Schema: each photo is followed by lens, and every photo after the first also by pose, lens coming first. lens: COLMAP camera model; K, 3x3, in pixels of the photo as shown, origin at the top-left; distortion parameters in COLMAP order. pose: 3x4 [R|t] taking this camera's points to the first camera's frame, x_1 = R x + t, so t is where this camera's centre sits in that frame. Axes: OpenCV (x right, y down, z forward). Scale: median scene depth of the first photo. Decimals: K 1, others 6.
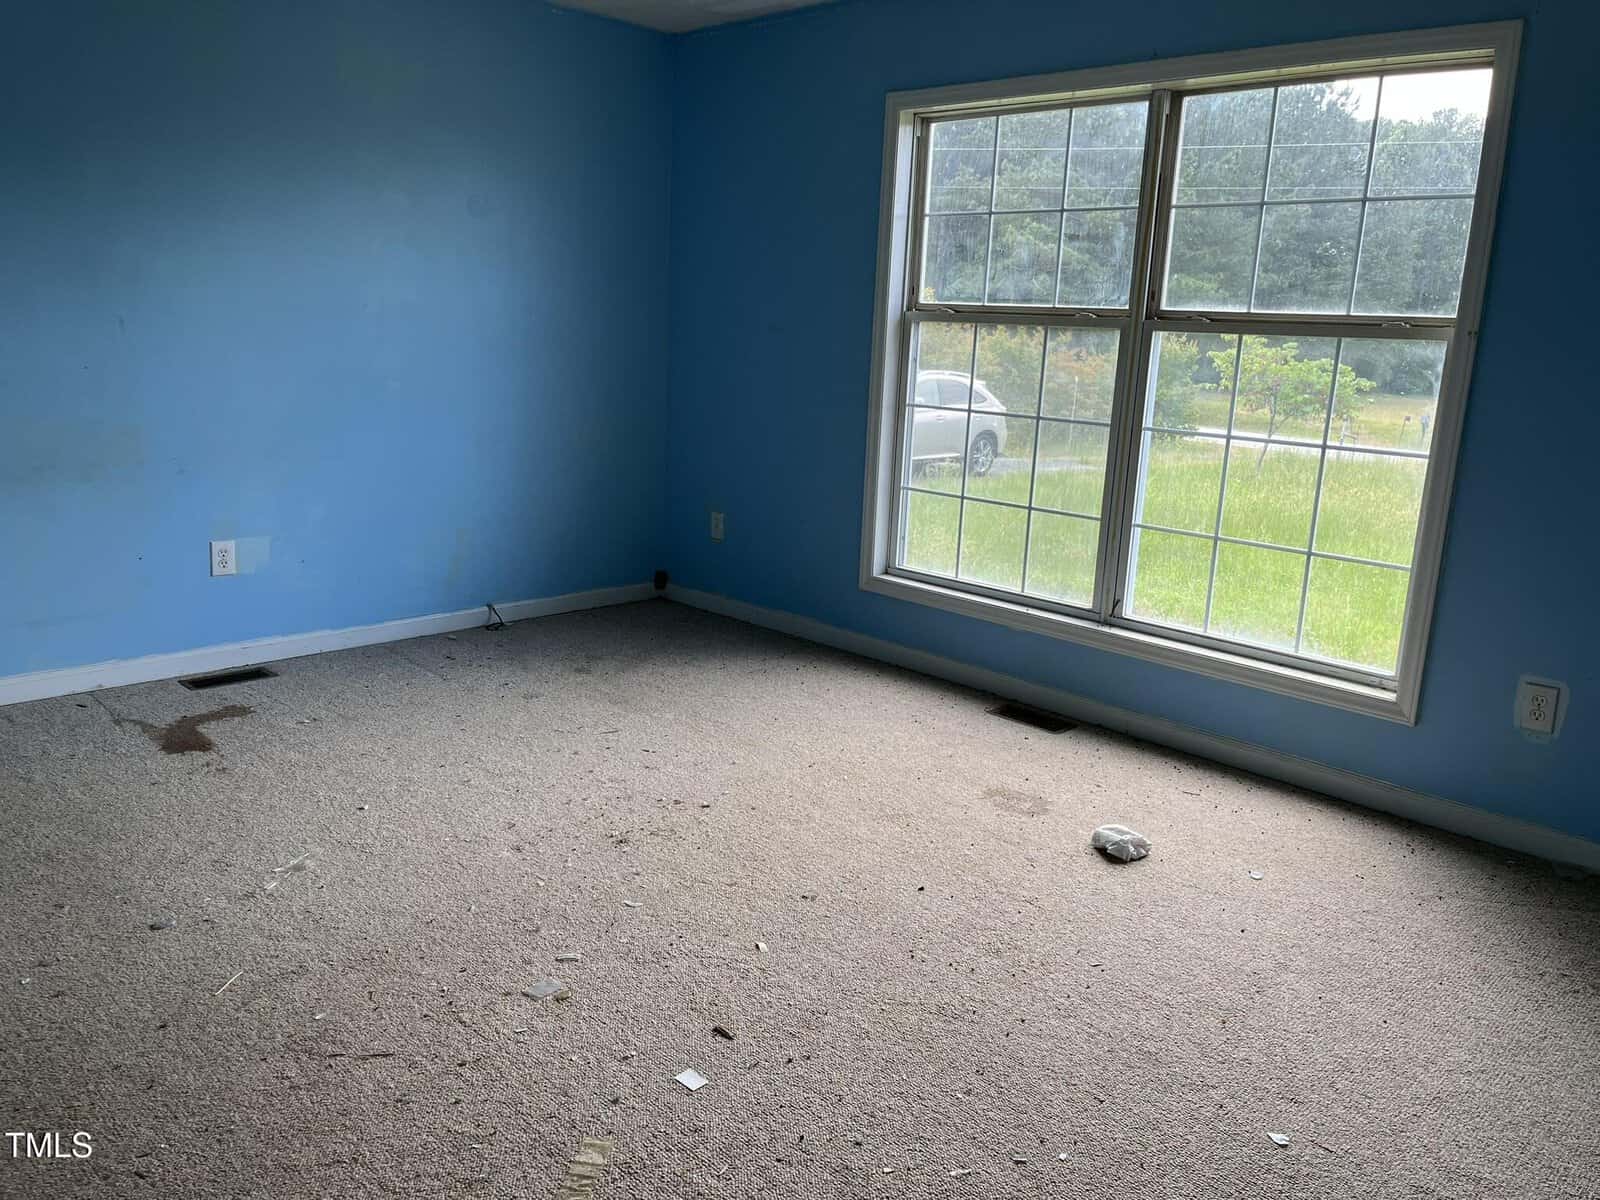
lens RADIAL K [[1209.7, 0, 794.5], [0, 1209.7, 606.2], [0, 0, 1]] dist [0.051477, -0.073252]
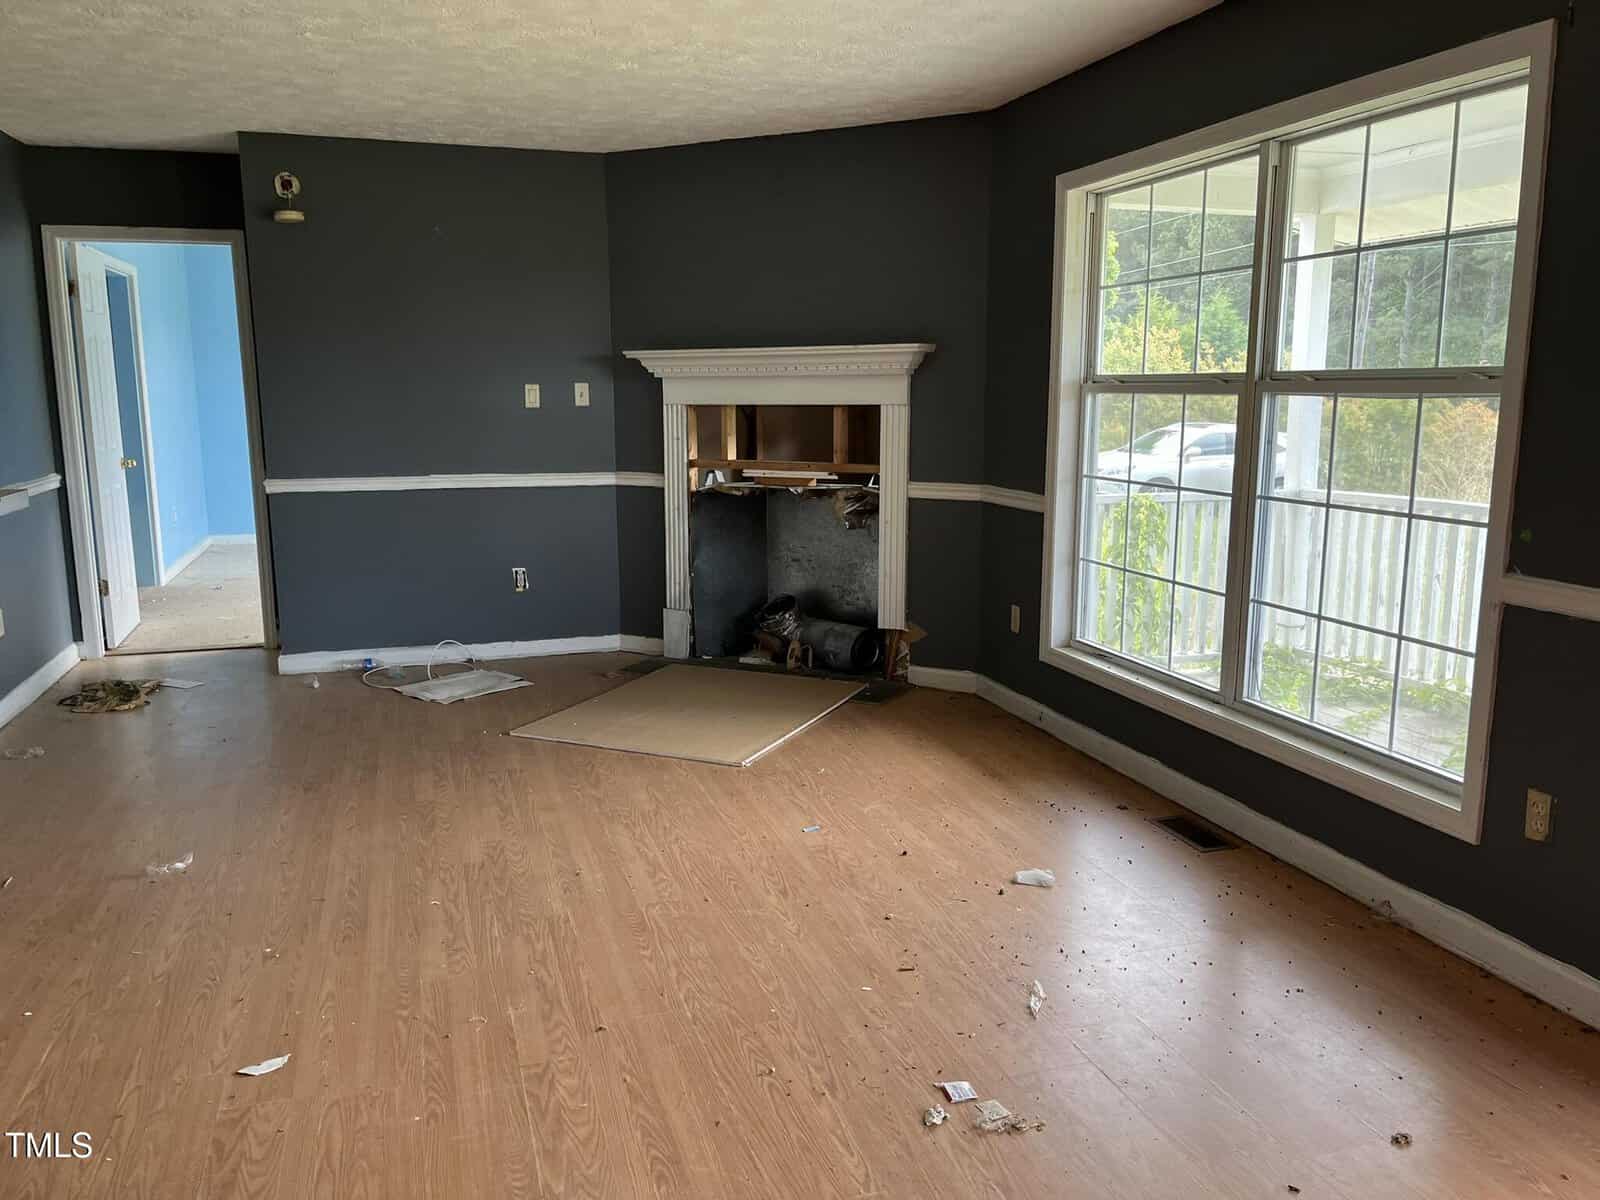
lens RADIAL K [[1209.7, 0, 794.5], [0, 1209.7, 606.2], [0, 0, 1]] dist [0.051477, -0.073252]
pose [[0.900076, 0.035578, -0.434277, 0.358717], [-0.065723, 0.996343, -0.054593, 0.010437], [0.430747, 0.077680, 0.899123, 0.017345]]
